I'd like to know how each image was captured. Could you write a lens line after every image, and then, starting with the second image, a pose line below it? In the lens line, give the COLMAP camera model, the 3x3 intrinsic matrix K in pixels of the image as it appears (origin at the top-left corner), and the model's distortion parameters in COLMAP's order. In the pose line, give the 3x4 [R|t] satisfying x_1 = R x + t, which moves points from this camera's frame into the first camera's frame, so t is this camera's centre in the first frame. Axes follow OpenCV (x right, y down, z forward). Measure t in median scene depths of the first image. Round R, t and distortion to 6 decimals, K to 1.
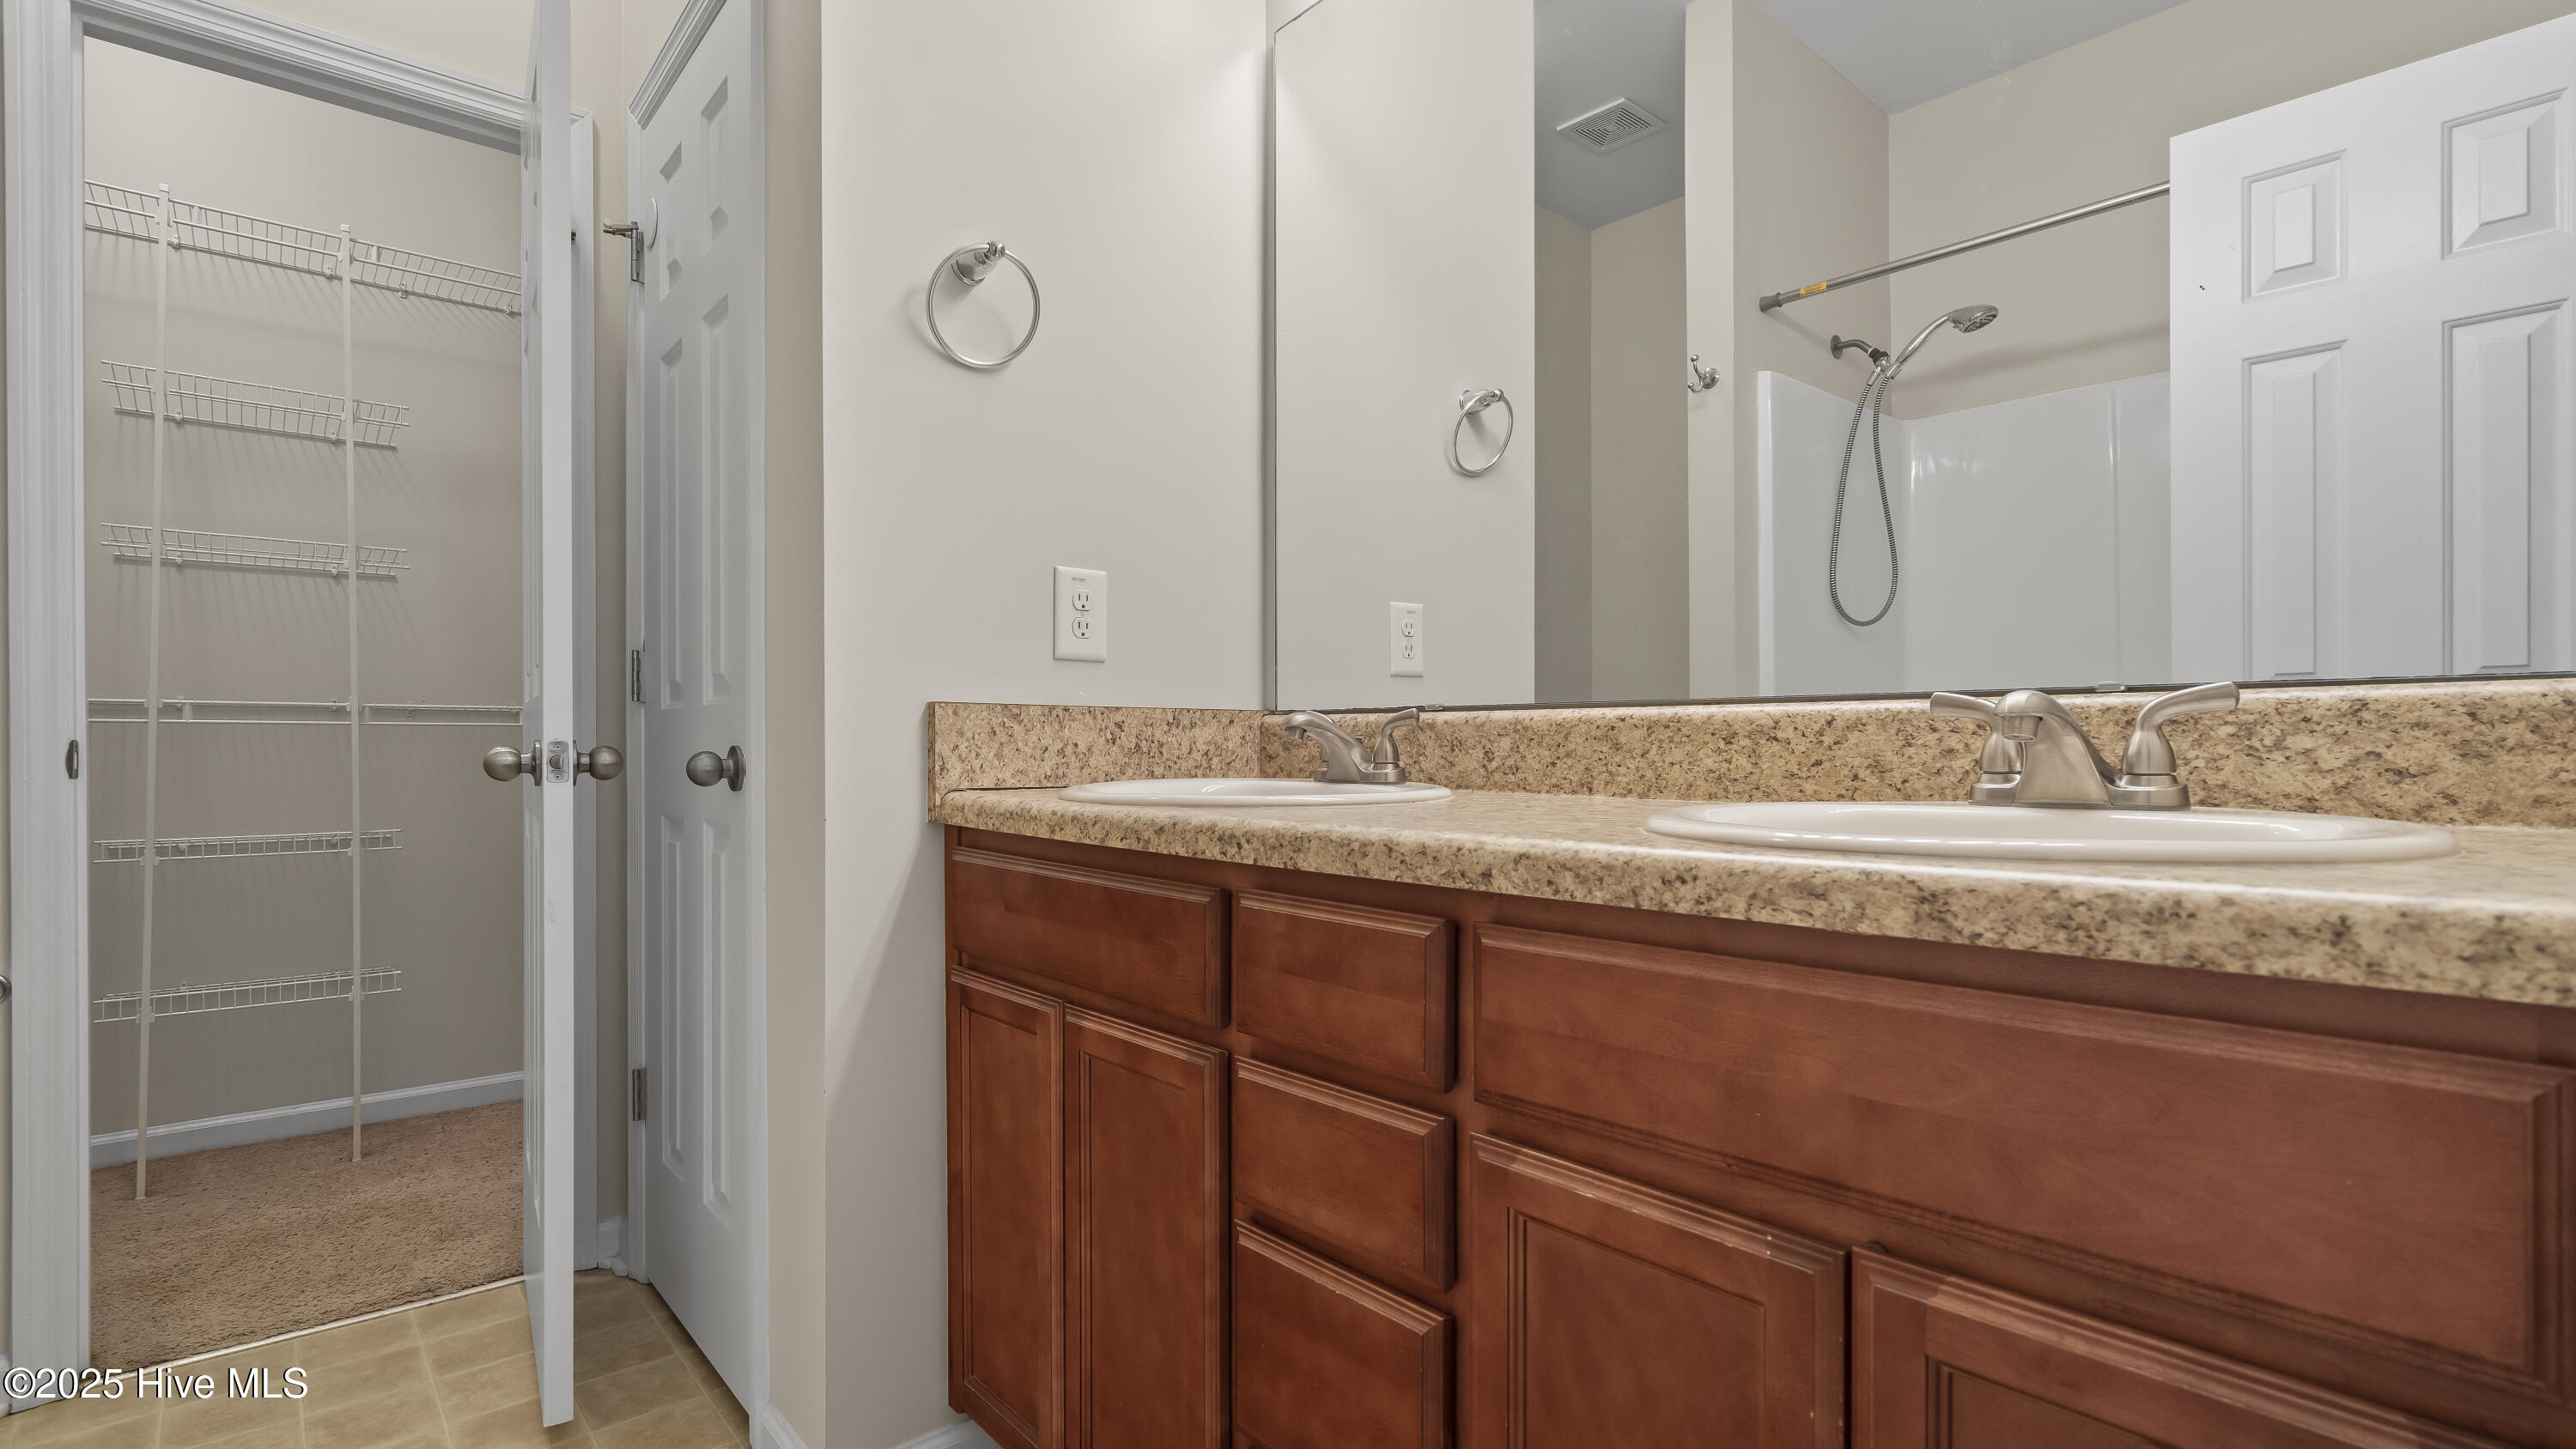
lens RADIAL K [[1180.4, 0, 1289.5], [0, 1180.4, 751.7], [0, 0, 1]] dist [0.000066, 0.002190]
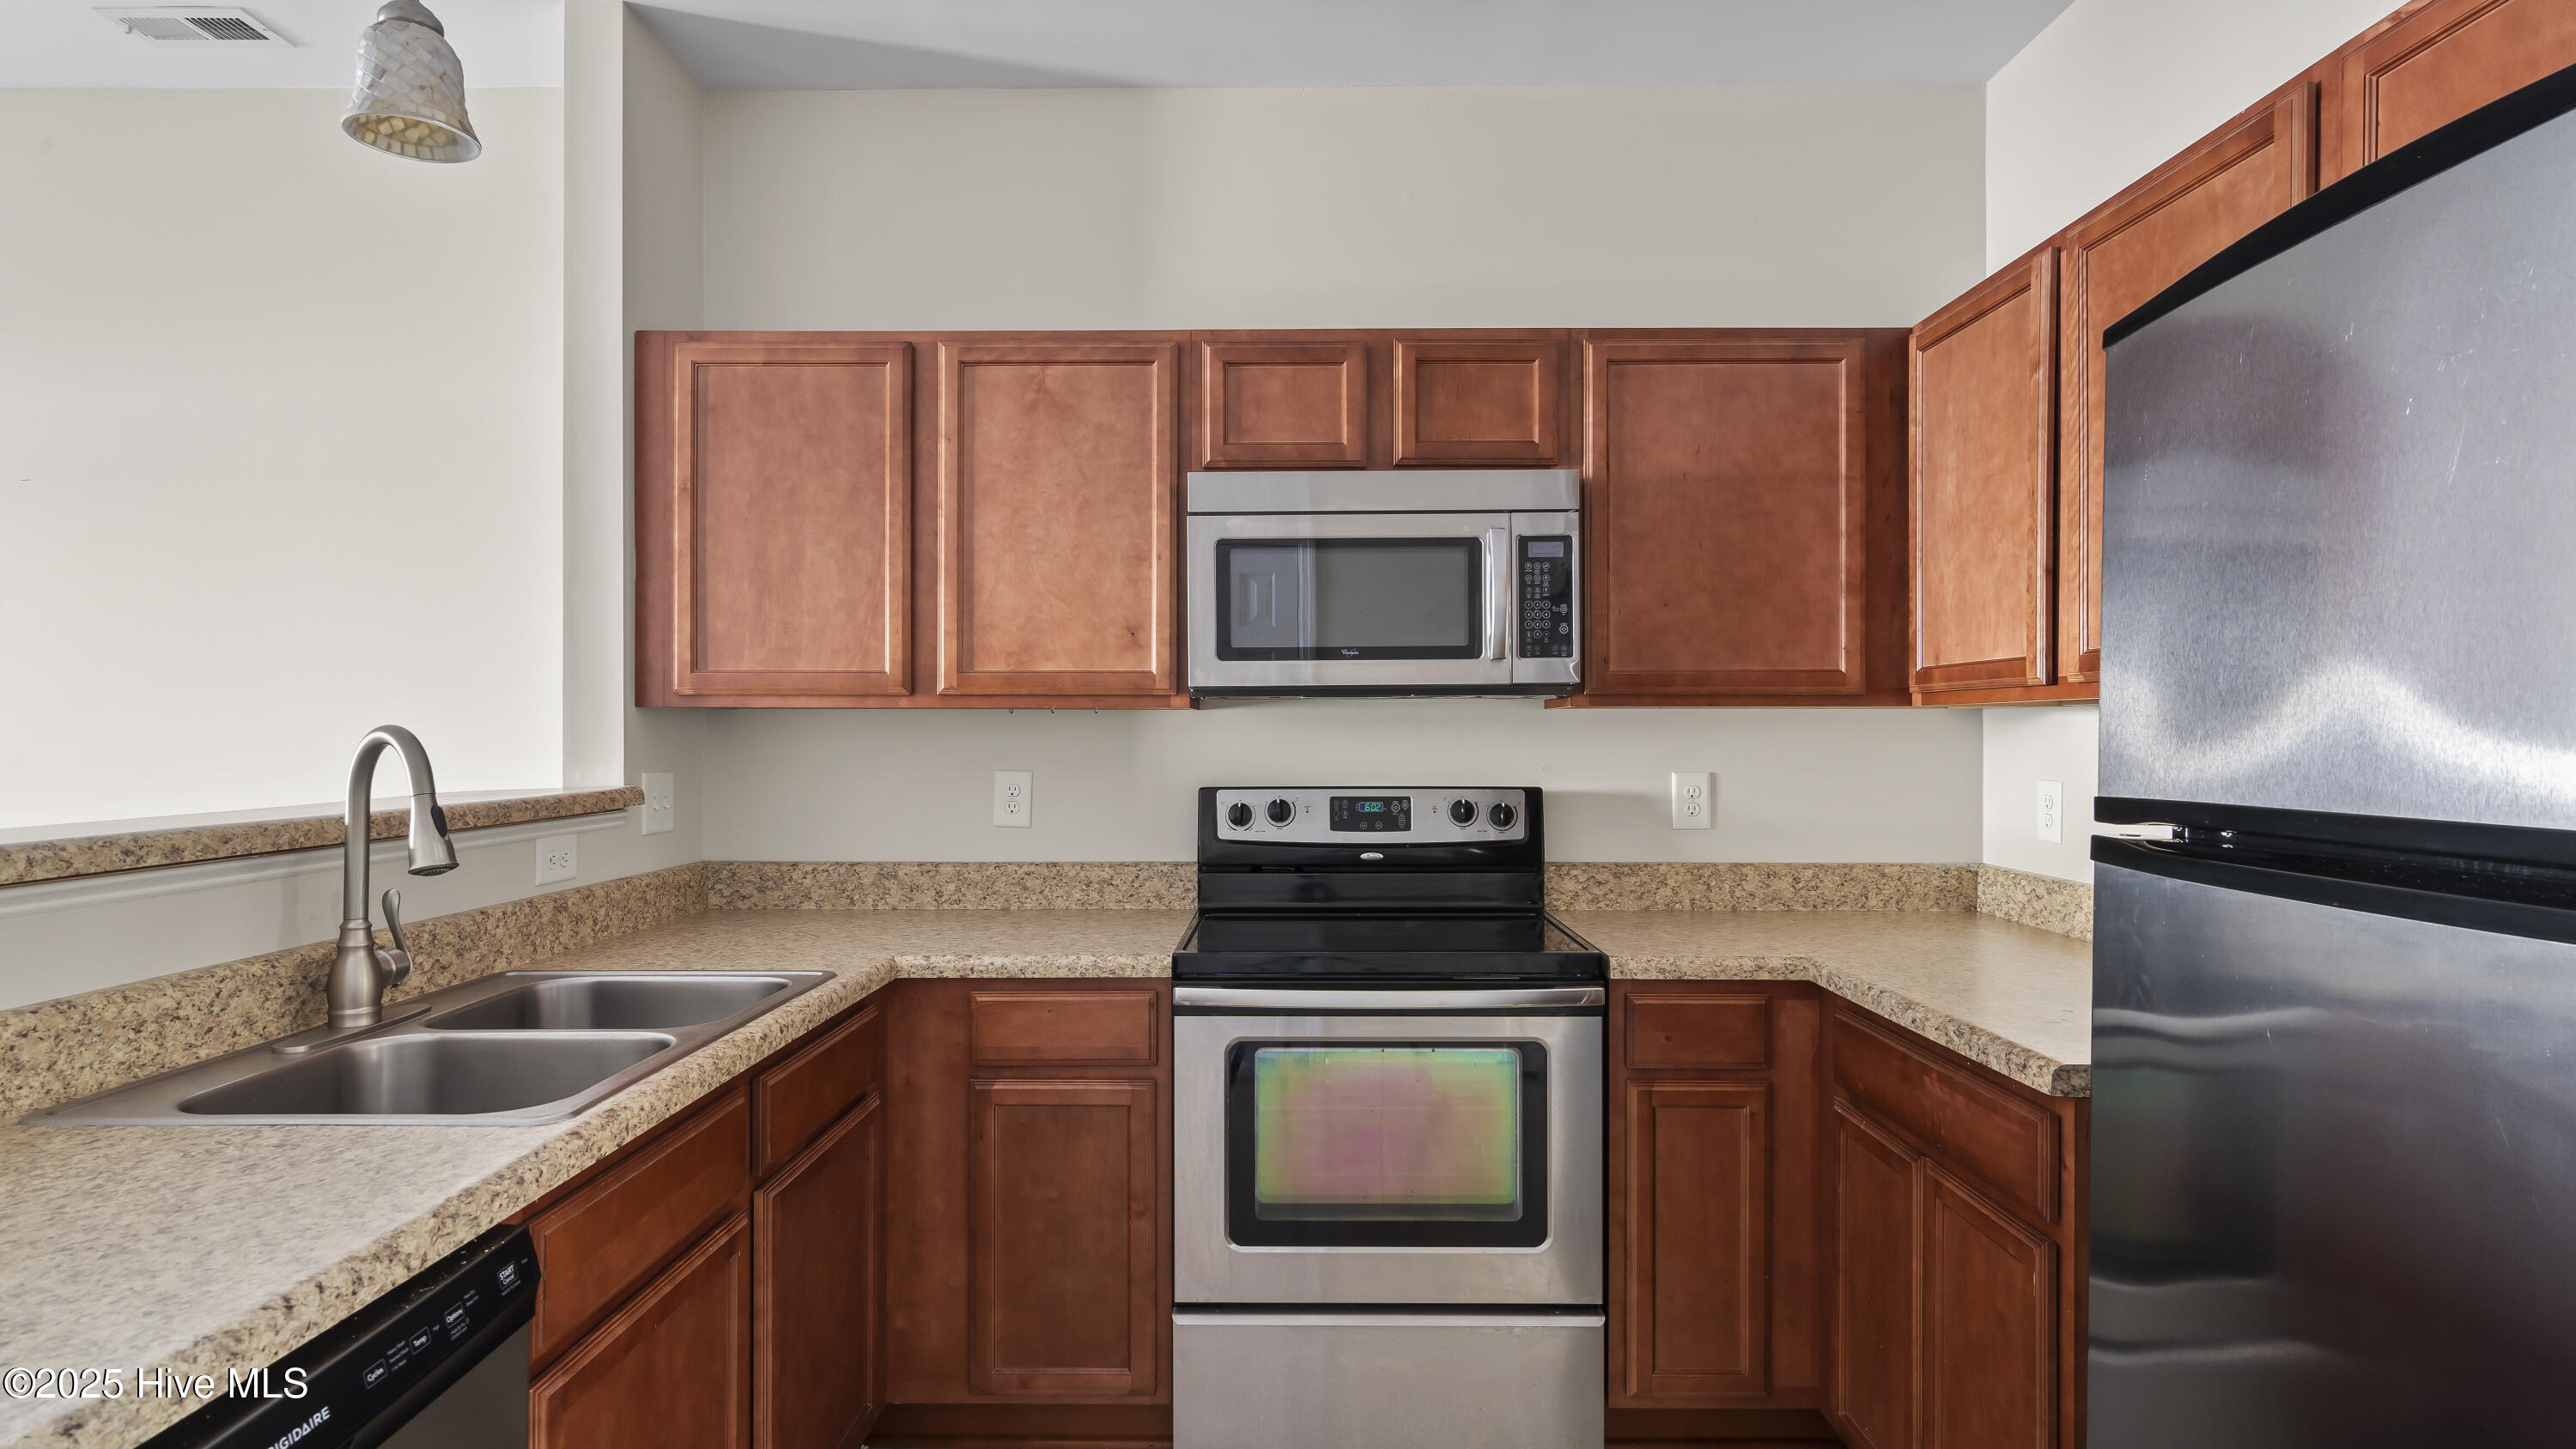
lens RADIAL K [[1281.6, 0, 1271.2], [0, 1281.6, 728.8], [0, 0, 1]] dist [0.005203, -0.000254]
pose [[-0.746193, 0.004079, 0.665718, -0.958498], [0.003820, 0.999991, -0.001845, -0.227215], [-0.665719, 0.001166, -0.746202, 0.992935]]
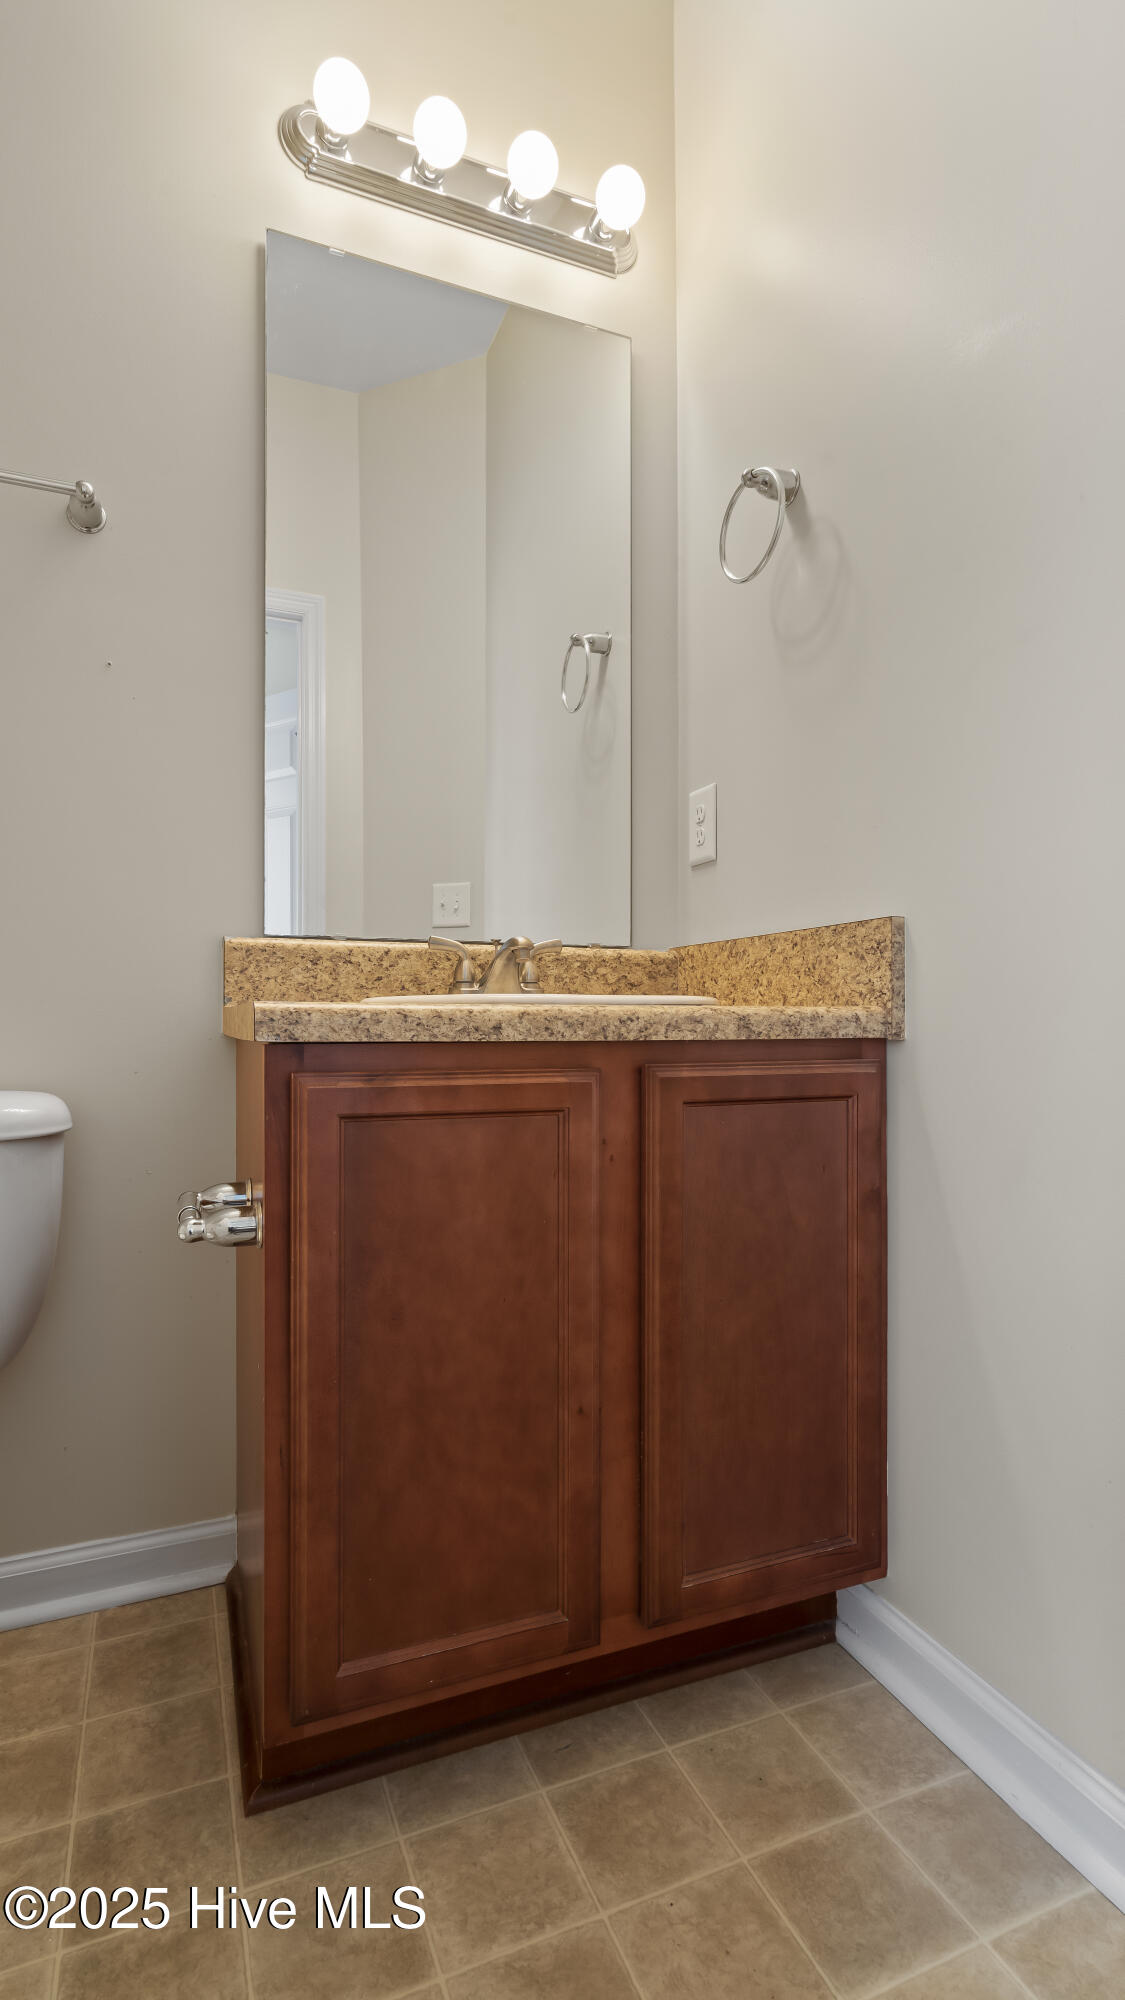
lens RADIAL K [[963.7, 0, 550.5], [0, 963.7, 1015.5], [0, 0, 1]] dist [-0.004268, -0.002081]
pose [[0.339021, 0.010784, 0.940717, -0.503014], [0.002310, 0.999922, -0.012295, 0.057059], [-0.940776, 0.006342, 0.338970, 0.298660]]
